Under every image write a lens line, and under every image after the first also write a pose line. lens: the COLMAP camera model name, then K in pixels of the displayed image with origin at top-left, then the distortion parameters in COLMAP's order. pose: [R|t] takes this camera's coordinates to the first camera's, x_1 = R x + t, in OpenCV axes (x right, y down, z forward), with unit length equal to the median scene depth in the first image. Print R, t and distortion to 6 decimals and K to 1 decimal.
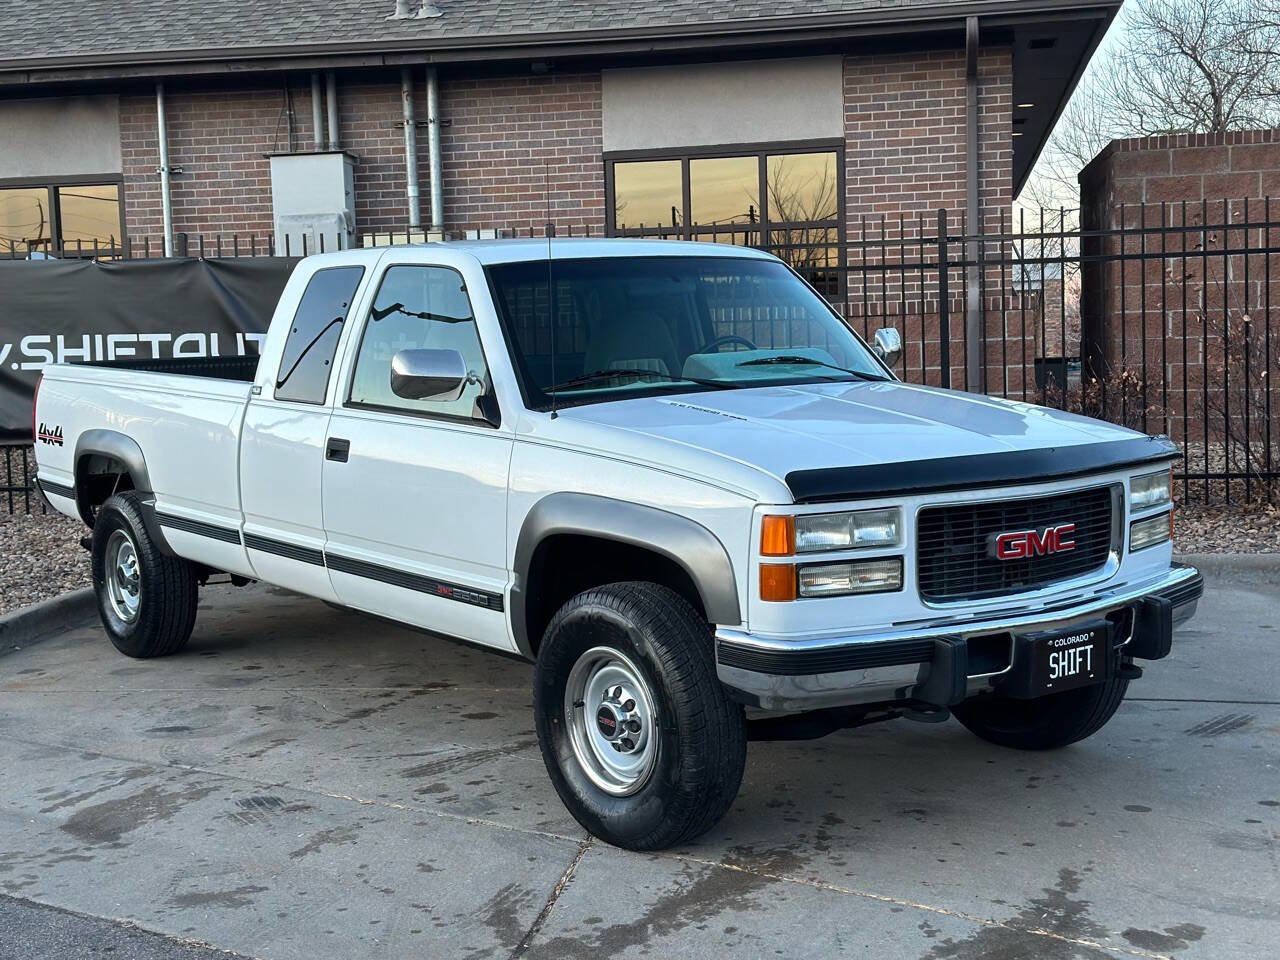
lens RADIAL K [[1776.7, 0, 642.3], [0, 1776.7, 490.5], [0, 0, 1]] dist [0.119052, 0.000000]
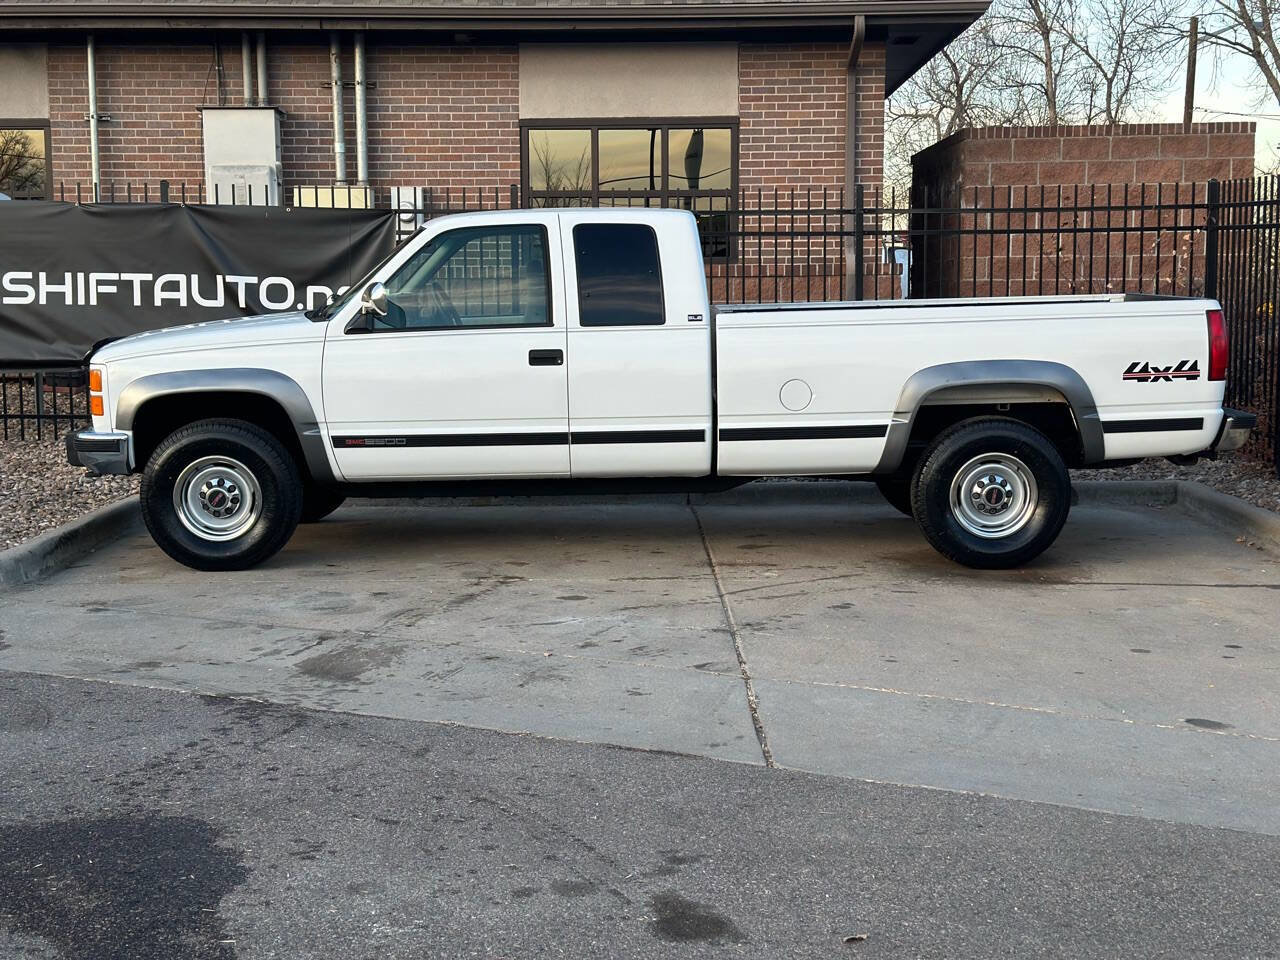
lens RADIAL K [[1776.7, 0, 642.4], [0, 1776.7, 493.0], [0, 0, 1]] dist [0.119052, 0.000000]
pose [[0.986701, 0.007831, 0.162355, -0.124736], [-0.011391, 0.999714, 0.021007, 0.015624], [-0.162144, -0.022577, 0.986509, -0.098474]]
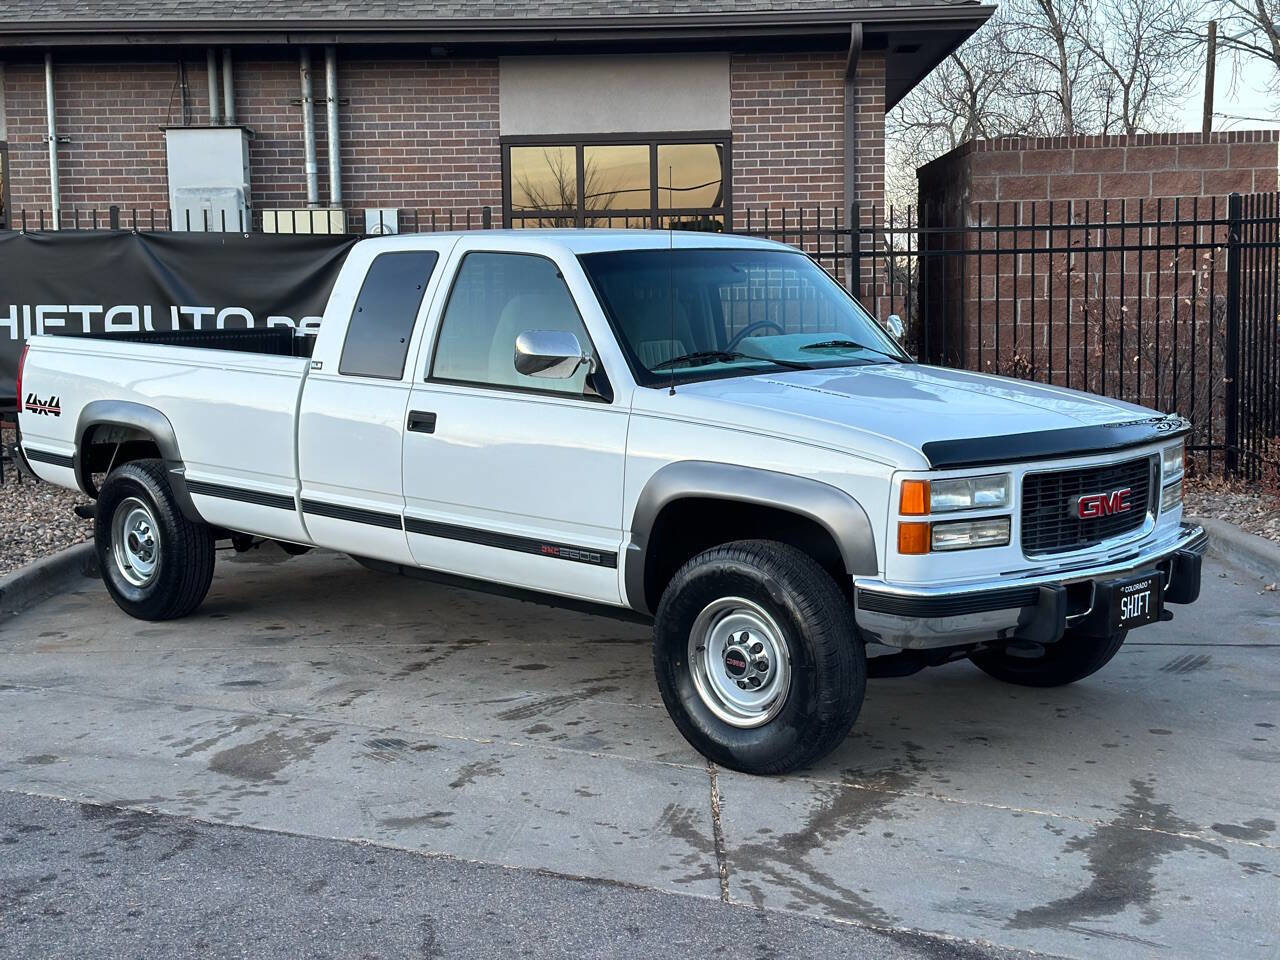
lens RADIAL K [[1776.7, 0, 644.1], [0, 1776.7, 489.3], [0, 0, 1]] dist [0.119052, 0.000000]
pose [[0.988464, 0.000300, 0.151458, -0.097459], [-0.002381, 0.999905, 0.013558, 0.001612], [-0.151440, -0.013762, 0.988371, -0.043157]]
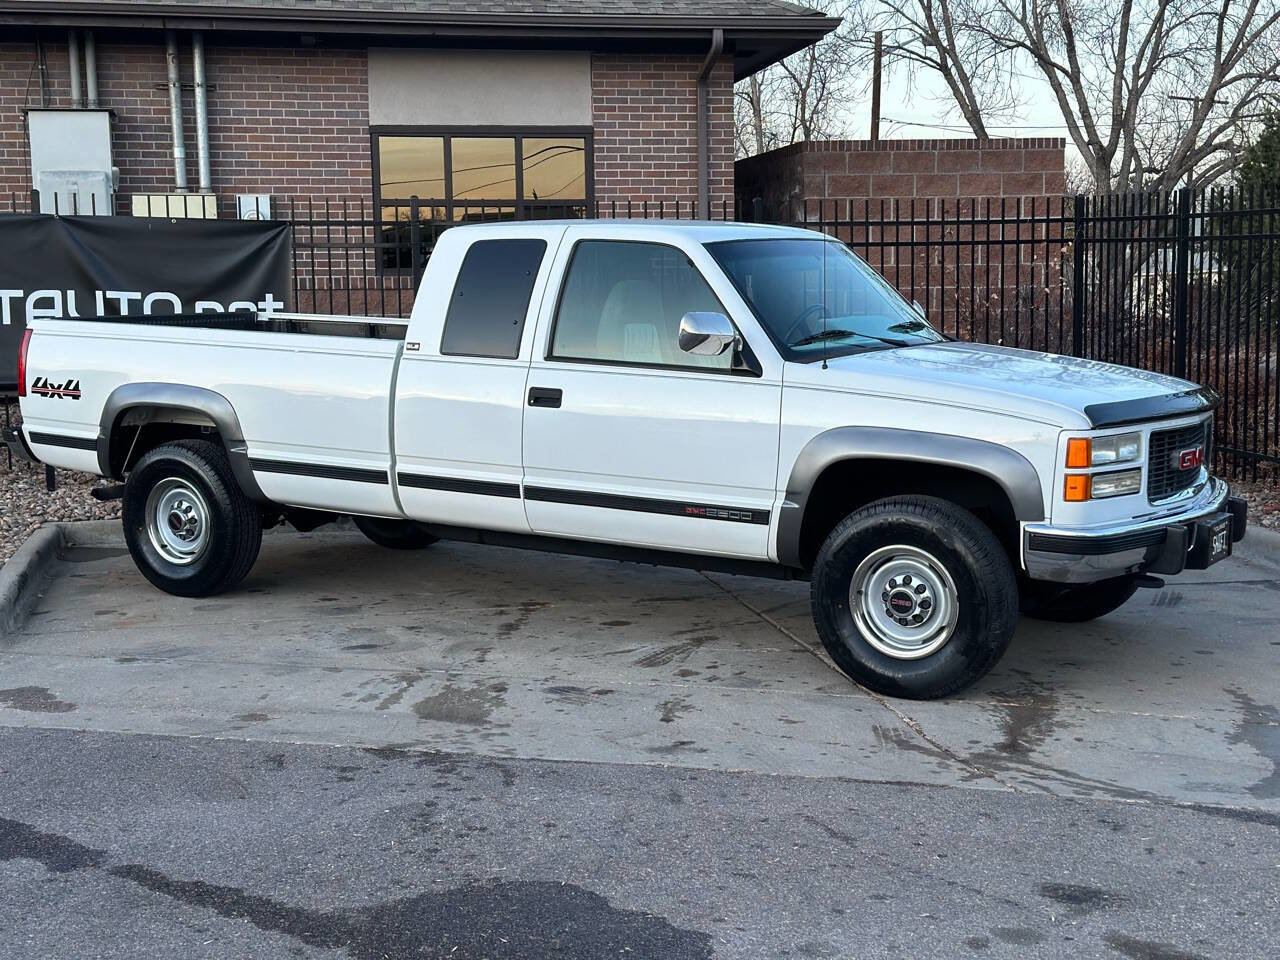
lens RADIAL K [[1776.7, 0, 645.4], [0, 1776.7, 487.7], [0, 0, 1]] dist [0.119052, 0.000000]
pose [[0.933906, -0.020410, 0.356936, -0.255610], [0.014431, 0.999708, 0.019405, 0.007253], [-0.357228, -0.012972, 0.933927, -0.055532]]
